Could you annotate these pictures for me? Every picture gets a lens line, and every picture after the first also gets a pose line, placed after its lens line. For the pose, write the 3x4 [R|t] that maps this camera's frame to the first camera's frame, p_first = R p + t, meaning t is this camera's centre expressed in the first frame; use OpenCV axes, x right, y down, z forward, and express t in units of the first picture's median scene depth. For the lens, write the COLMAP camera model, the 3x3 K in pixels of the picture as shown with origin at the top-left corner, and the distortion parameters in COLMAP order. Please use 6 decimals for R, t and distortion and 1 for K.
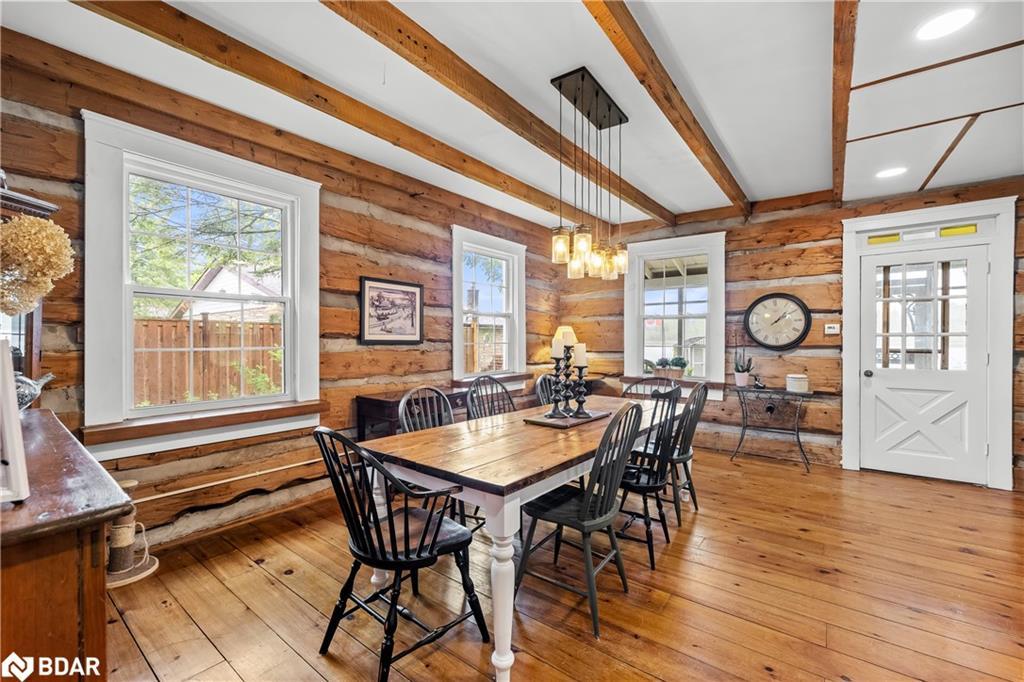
lens RADIAL K [[417.5, 0, 518.3], [0, 417.5, 340.7], [0, 0, 1]] dist [0.002180, -0.000193]
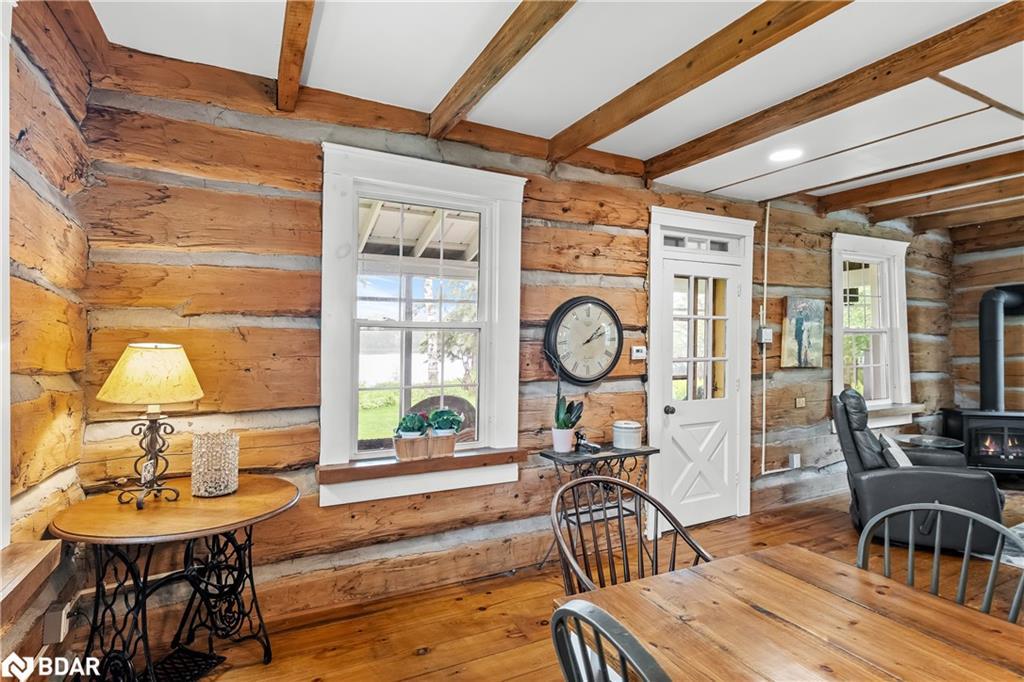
lens RADIAL K [[522.5, 0, 512.3], [0, 522.5, 345.1], [0, 0, 1]] dist [0.004803, -0.002337]
pose [[0.443442, -0.008140, 0.896266, -0.160940], [0.001534, 0.999964, 0.008323, -0.049242], [-0.896302, -0.002316, 0.443438, 0.790479]]
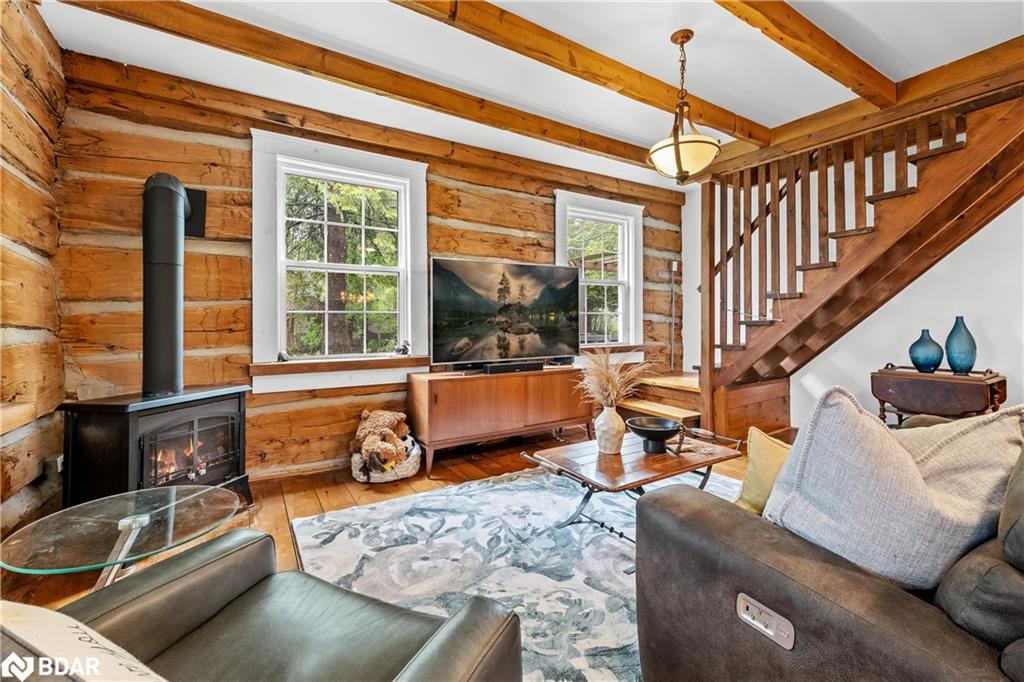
lens RADIAL K [[417.5, 0, 509.5], [0, 417.5, 312.5], [0, 0, 1]] dist [0.002180, -0.000193]
pose [[-0.933353, 0.016725, 0.358570, 0.834132], [0.004520, 0.999382, -0.034849, 0.033770], [-0.358932, -0.030905, -0.932852, 0.668387]]
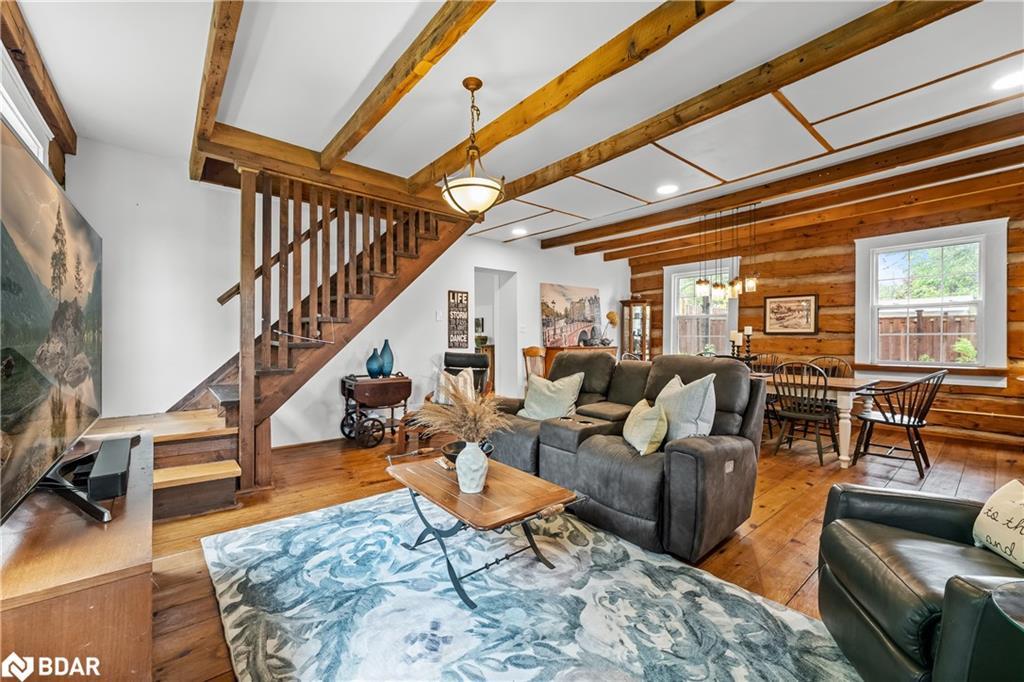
lens RADIAL K [[417.5, 0, 501.4], [0, 417.5, 341.2], [0, 0, 1]] dist [0.002180, -0.000193]
pose [[-0.238778, 0.010821, -0.971014, 1.375001], [0.002571, 0.999941, 0.010511, 0.012147], [0.971071, 0.000014, -0.238791, 0.274161]]
